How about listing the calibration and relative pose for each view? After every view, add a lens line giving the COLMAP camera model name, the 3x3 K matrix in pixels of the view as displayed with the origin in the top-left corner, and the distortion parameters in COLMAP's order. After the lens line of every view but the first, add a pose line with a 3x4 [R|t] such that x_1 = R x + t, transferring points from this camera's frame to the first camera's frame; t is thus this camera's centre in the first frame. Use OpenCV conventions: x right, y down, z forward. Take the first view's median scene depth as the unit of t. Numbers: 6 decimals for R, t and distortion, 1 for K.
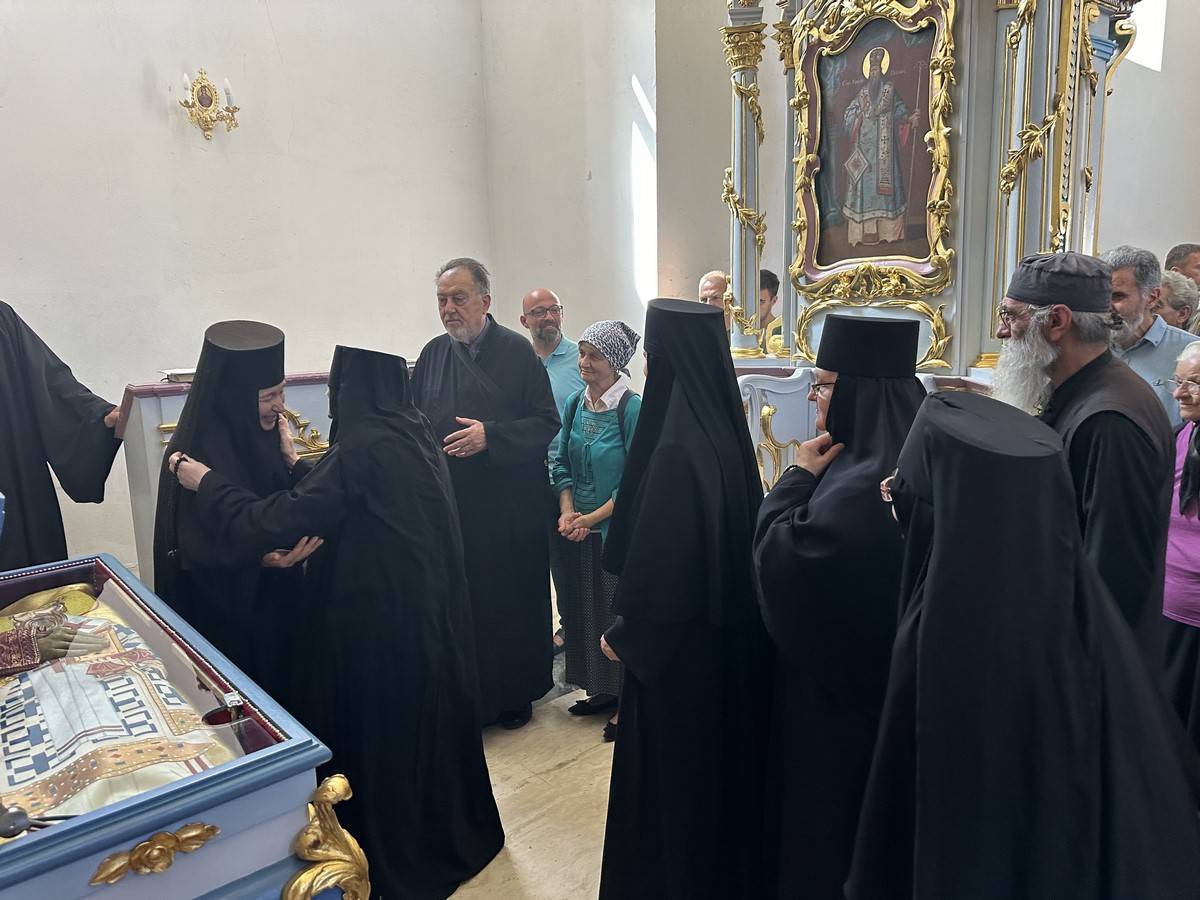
lens RADIAL K [[888.5, 0, 600.0], [0, 888.5, 450.0], [0, 0, 1]] dist [0.057437, -0.050240]
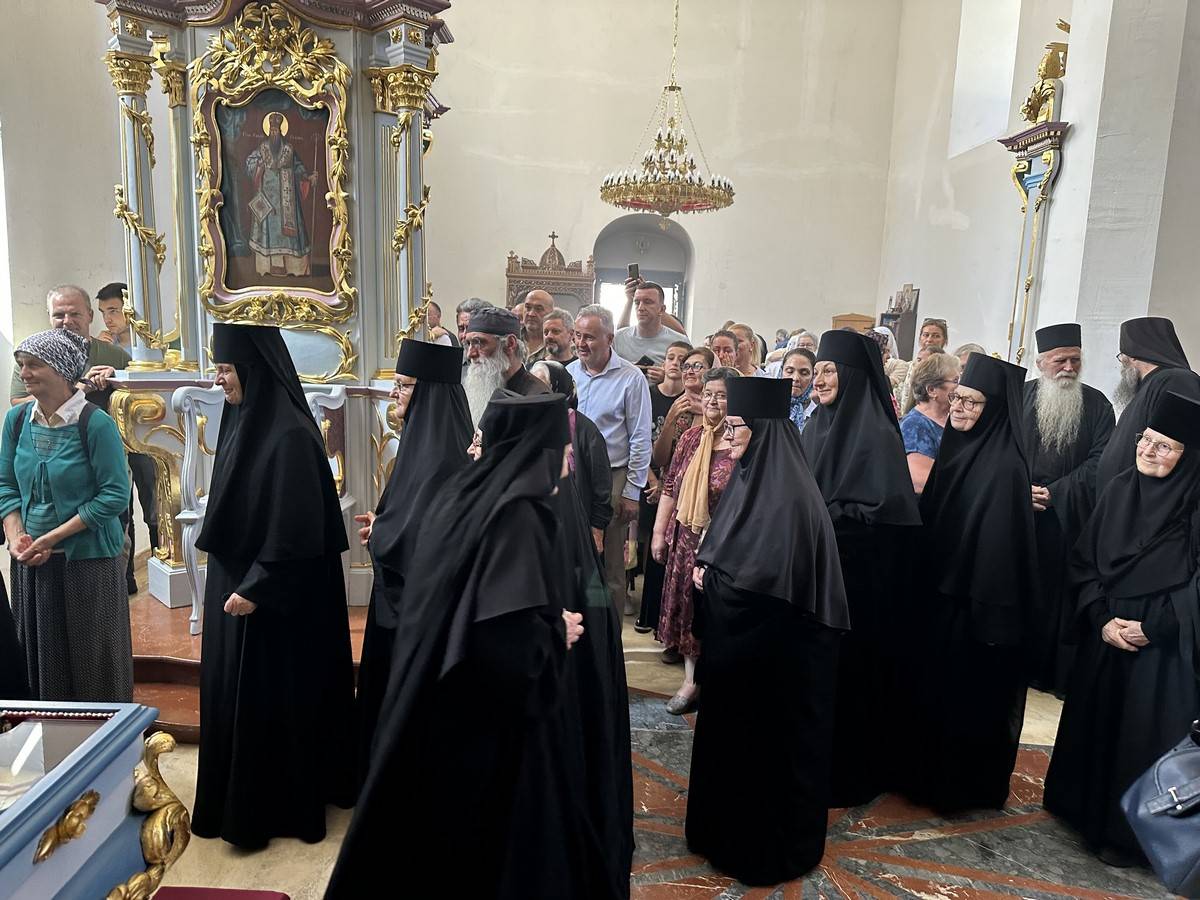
lens RADIAL K [[888.5, 0, 600.0], [0, 888.5, 450.0], [0, 0, 1]] dist [0.057437, -0.050240]
pose [[0.641714, -0.067636, 0.763956, -0.343847], [0.076601, 0.996775, 0.023905, 0.003446], [-0.763109, 0.043180, 0.644826, -0.075053]]
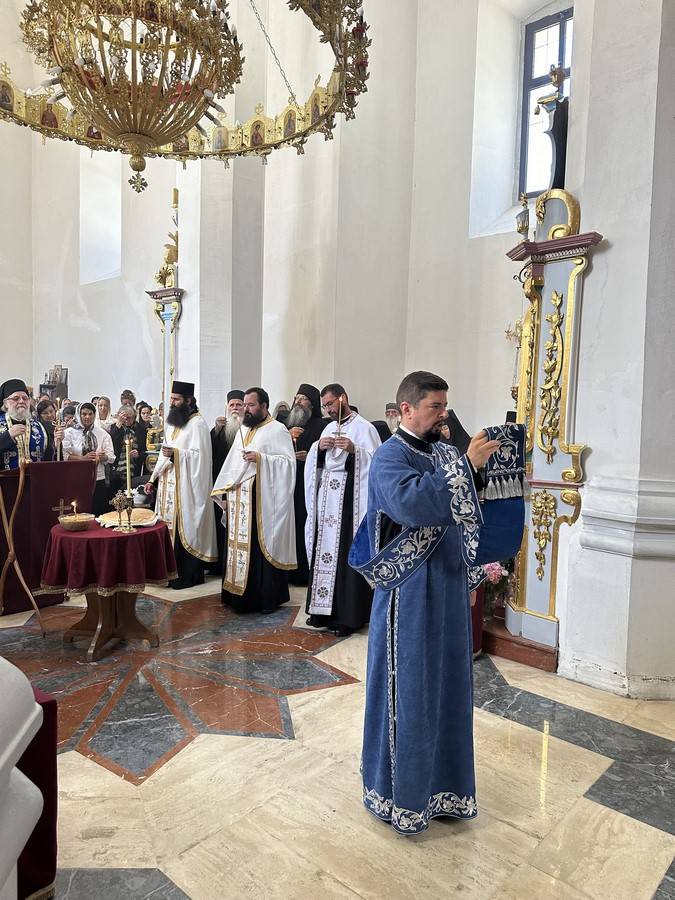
lens RADIAL K [[689.1, 0, 337.5], [0, 689.1, 450.0], [0, 0, 1]] dist [0.072124, -0.001198]
pose [[-0.096386, -0.047856, 0.994193, -0.898769], [0.132094, 0.989393, 0.060431, 0.000451], [-0.986540, 0.137152, -0.089042, 0.034138]]
